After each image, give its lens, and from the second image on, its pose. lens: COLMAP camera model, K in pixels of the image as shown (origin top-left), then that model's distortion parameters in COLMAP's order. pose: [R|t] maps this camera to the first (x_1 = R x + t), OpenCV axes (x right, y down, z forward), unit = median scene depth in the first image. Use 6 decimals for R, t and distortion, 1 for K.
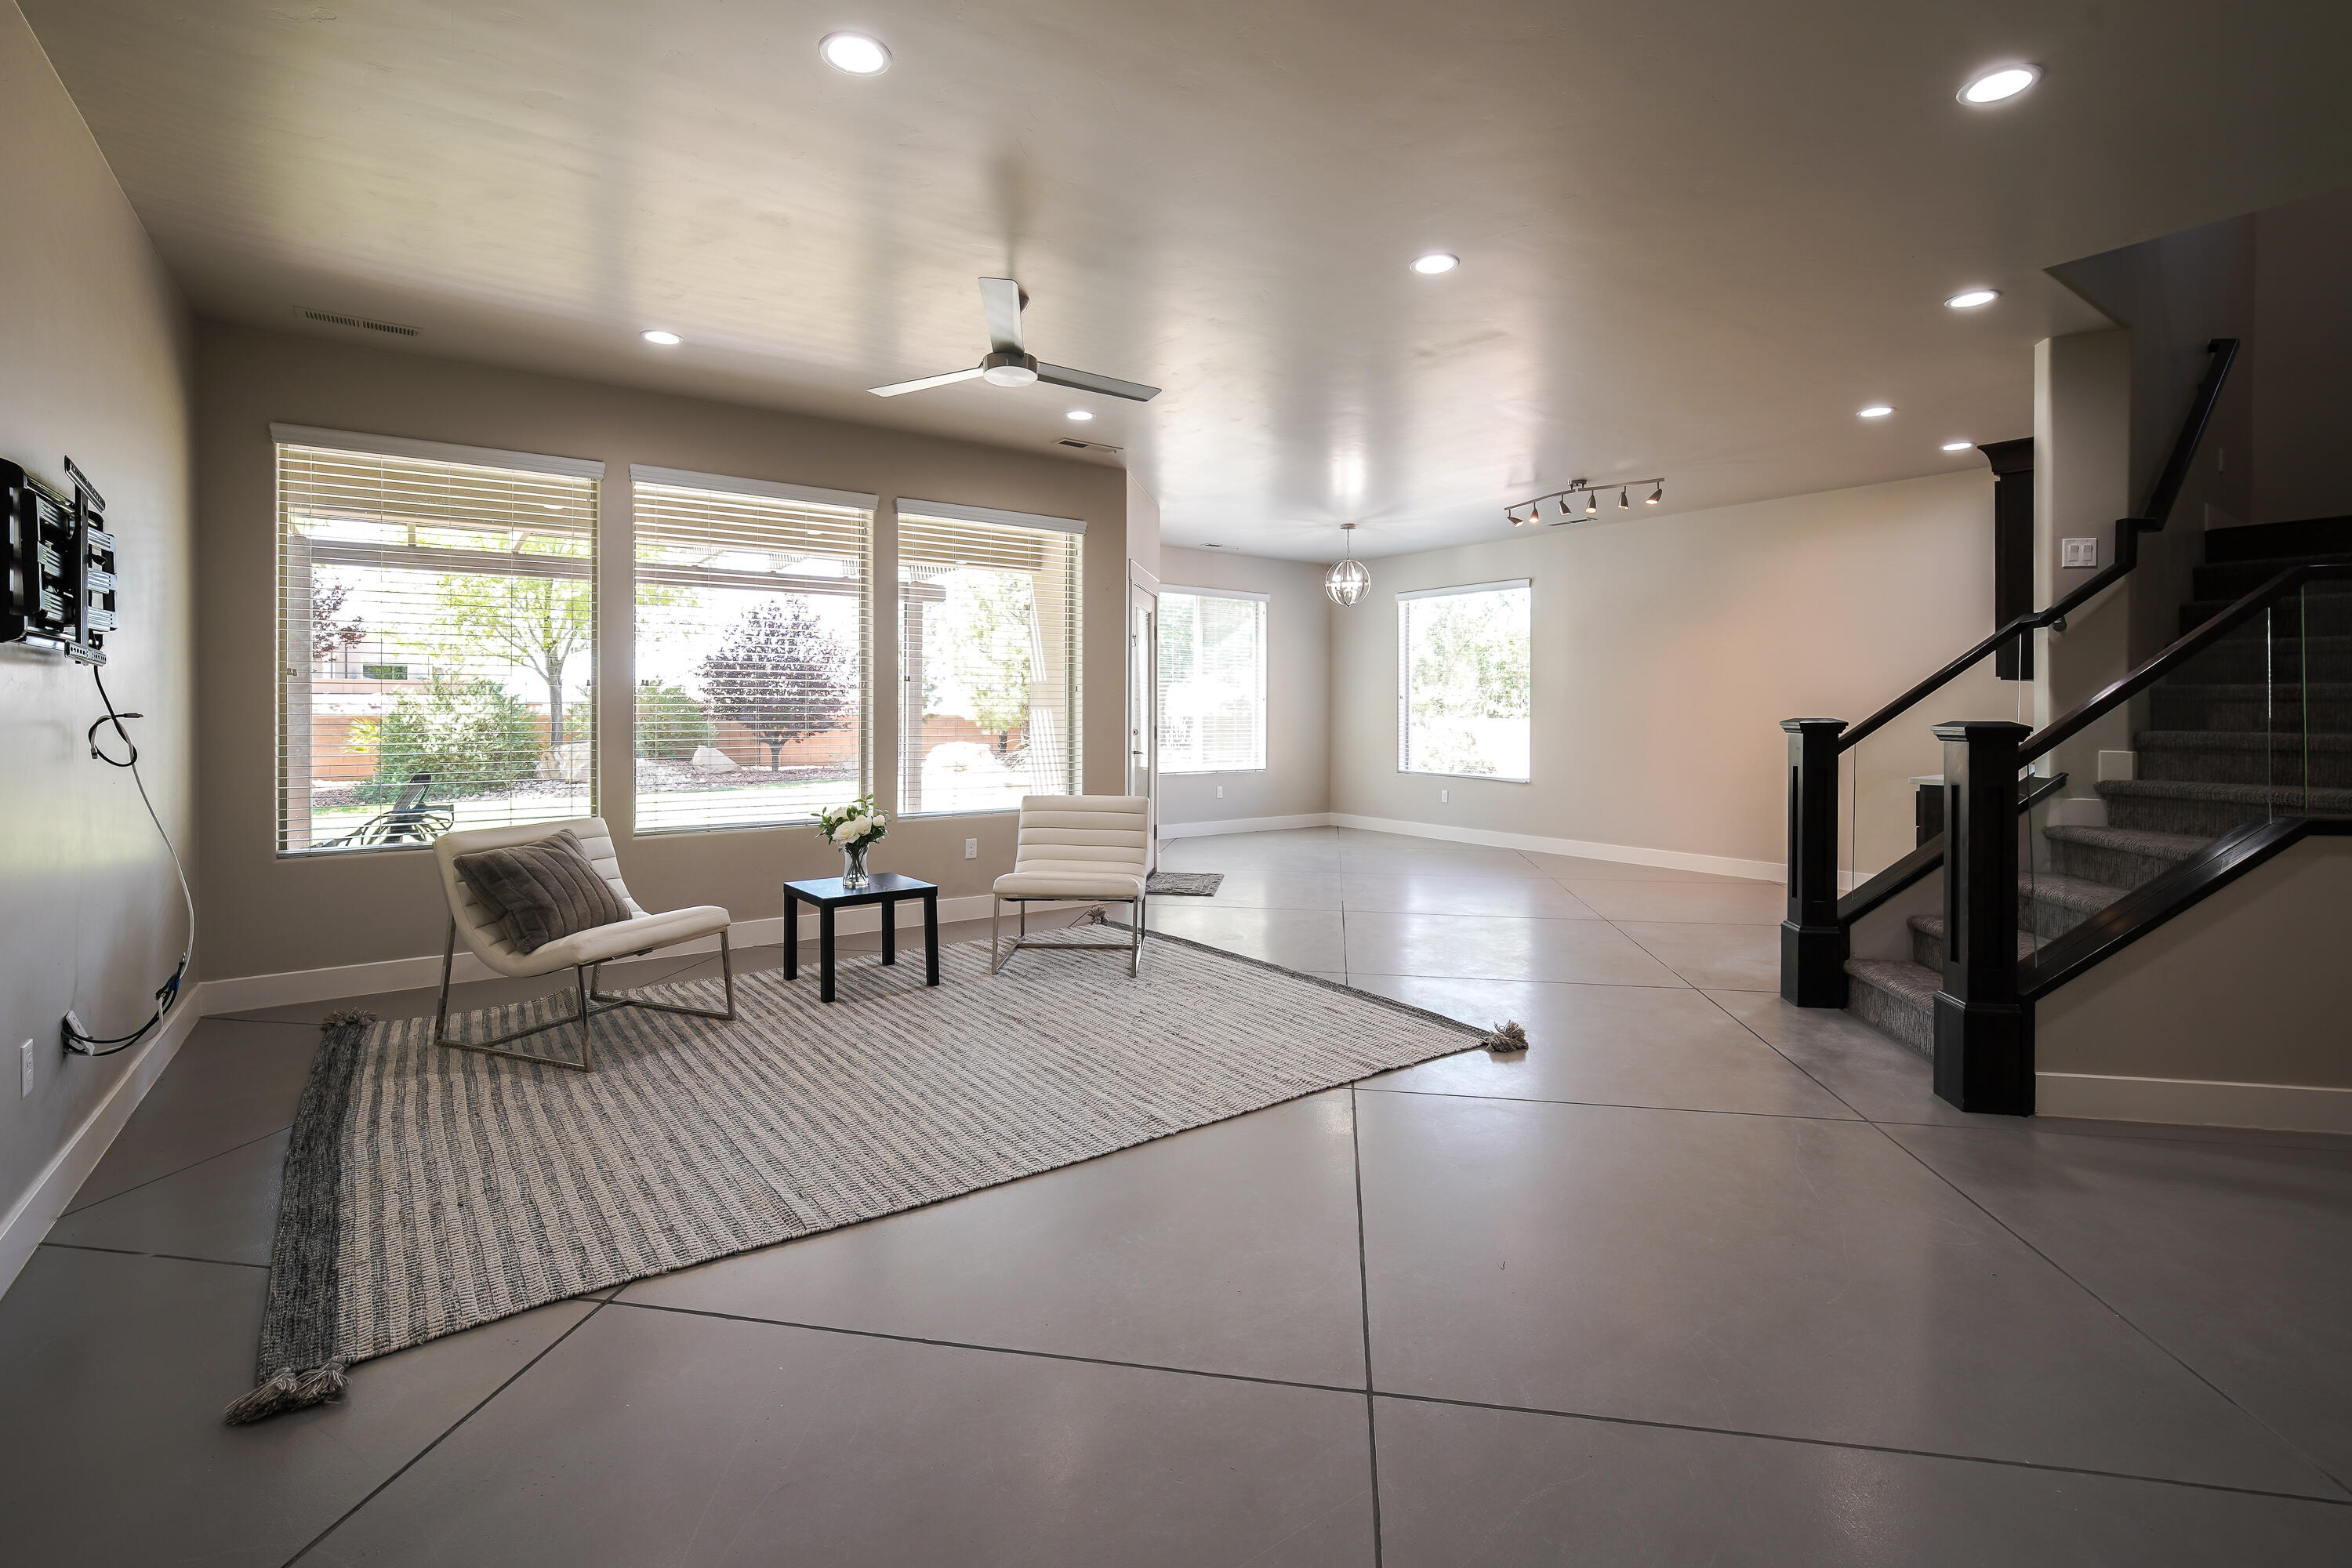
lens RADIAL K [[1077.9, 0, 1171.6], [0, 1077.9, 719.5], [0, 0, 1]] dist [-0.001732, -0.000234]
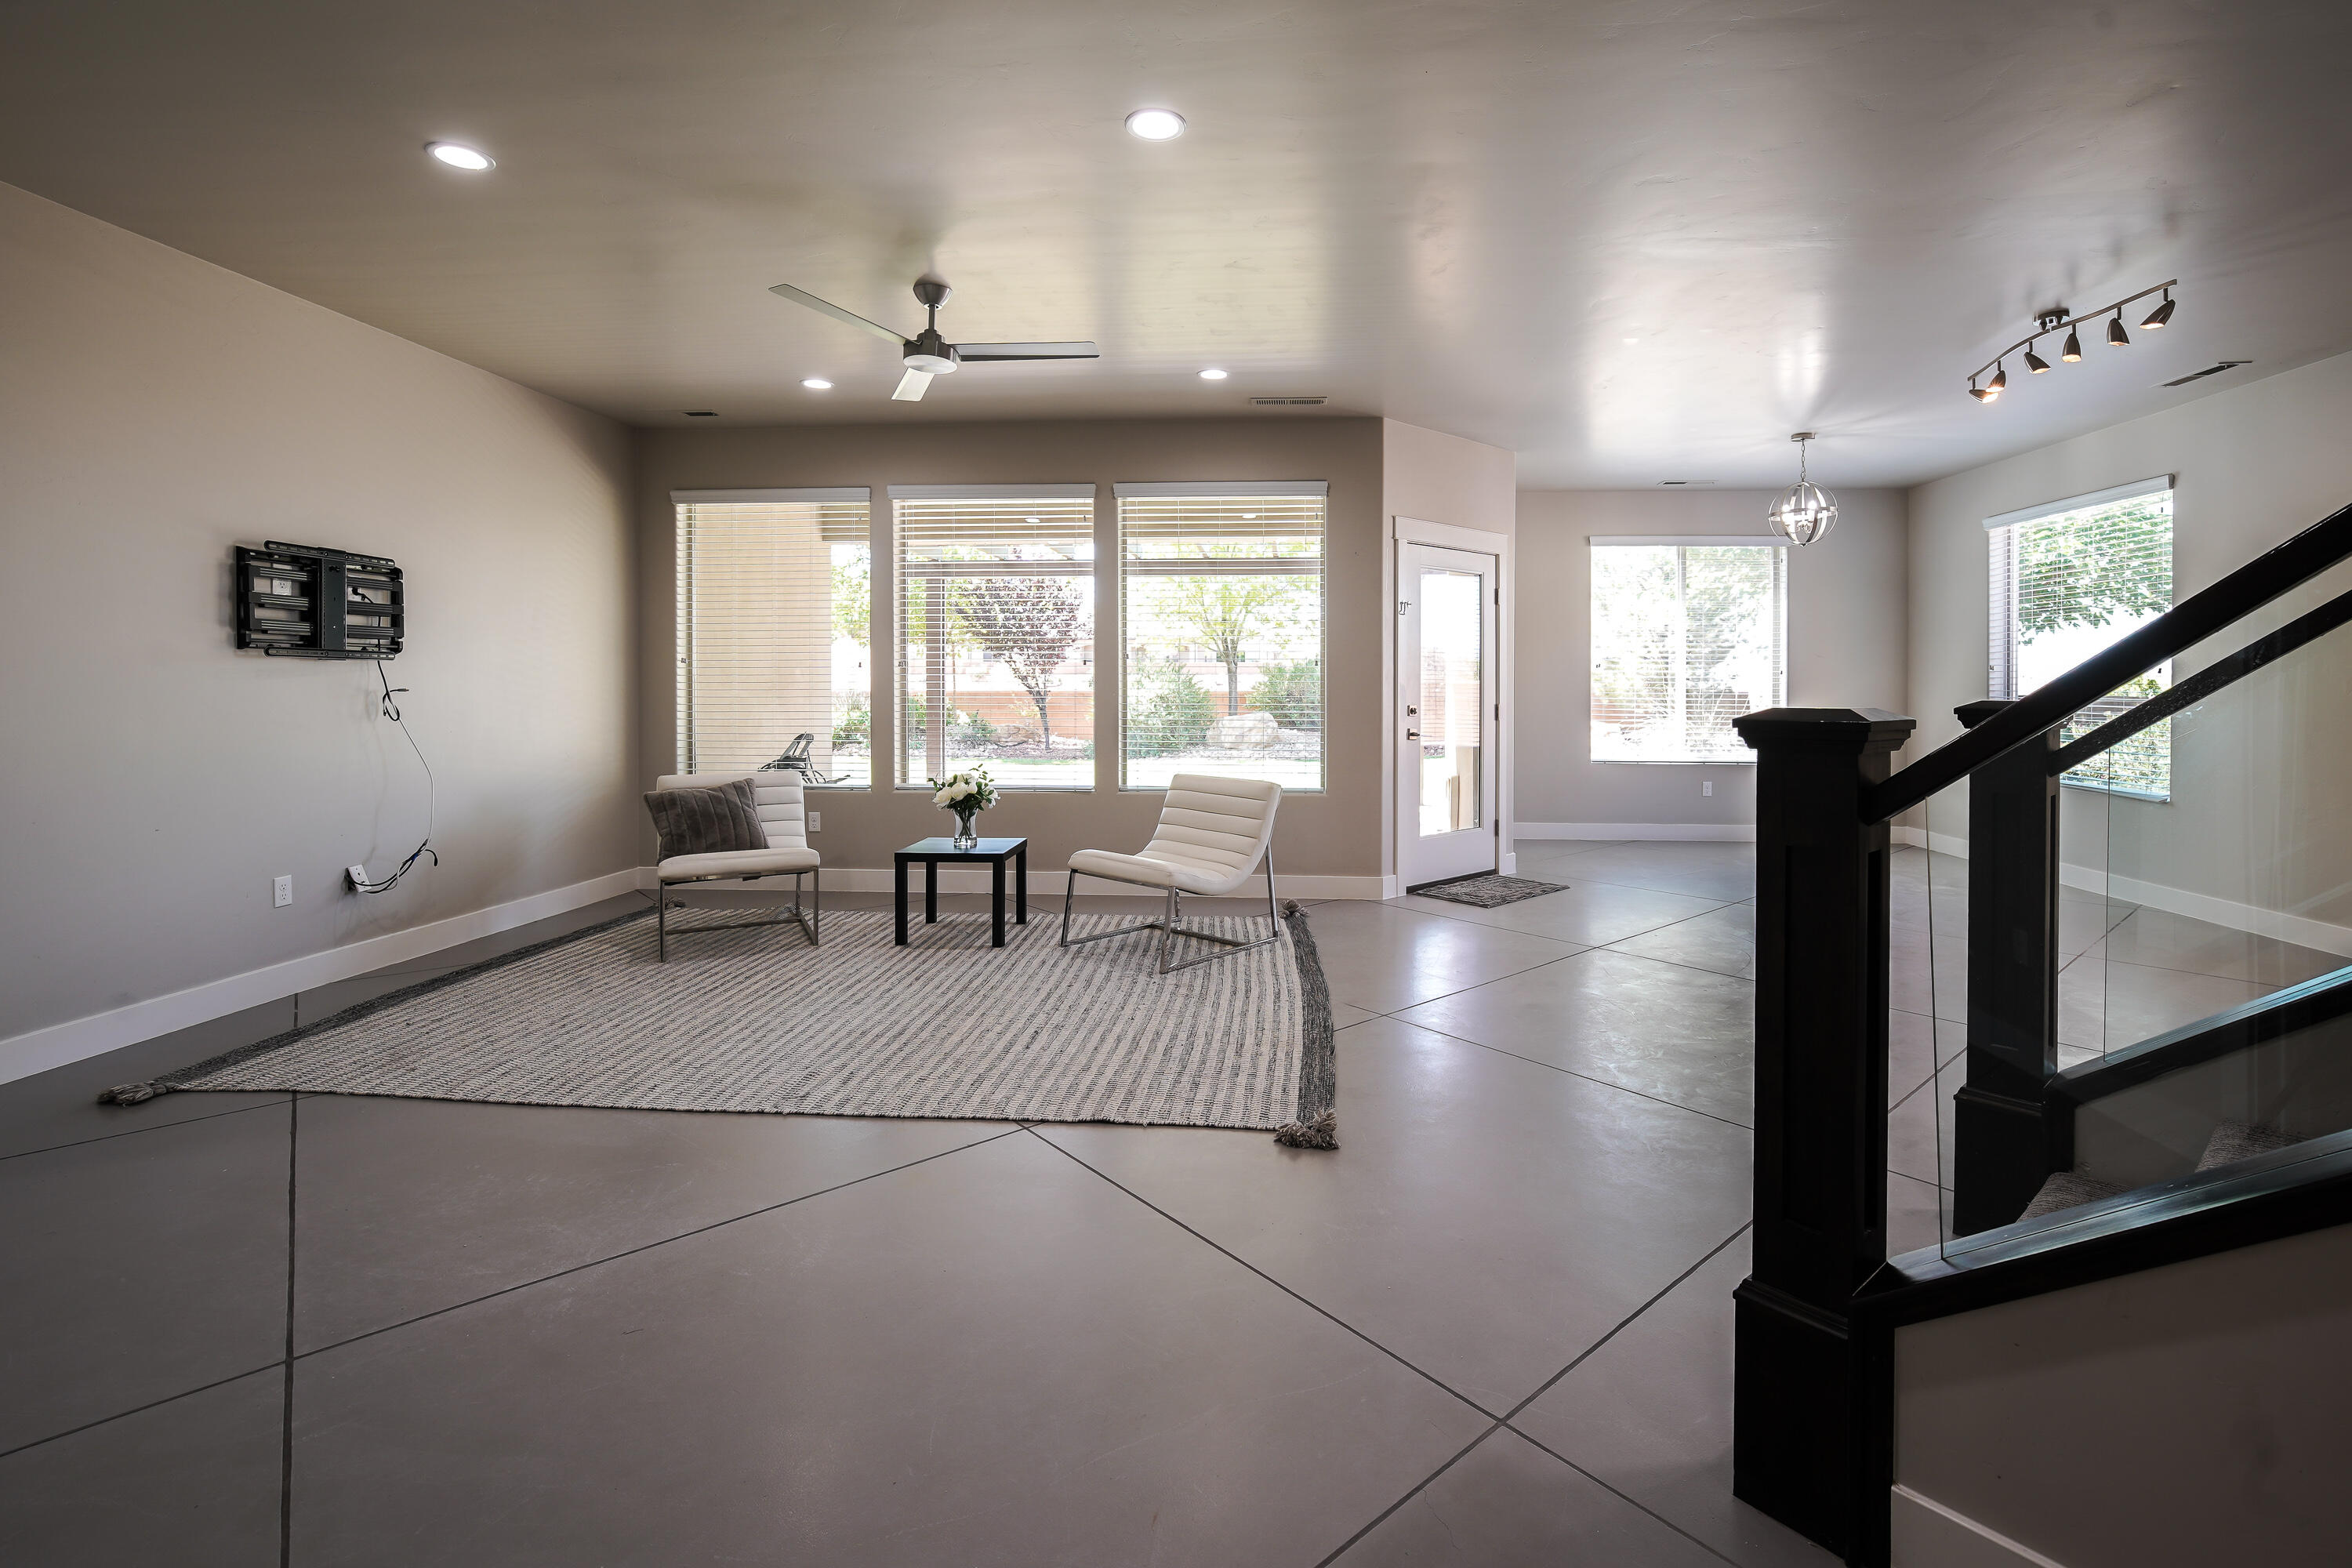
lens RADIAL K [[1073.9, 0, 1185.4], [0, 1073.9, 694.3], [0, 0, 1]] dist [-0.001079, -0.000130]
pose [[0.756615, 0.005597, -0.653836, 0.505820], [-0.006592, 0.999978, 0.000931, -0.002579], [0.653827, 0.003605, 0.756635, 0.269282]]
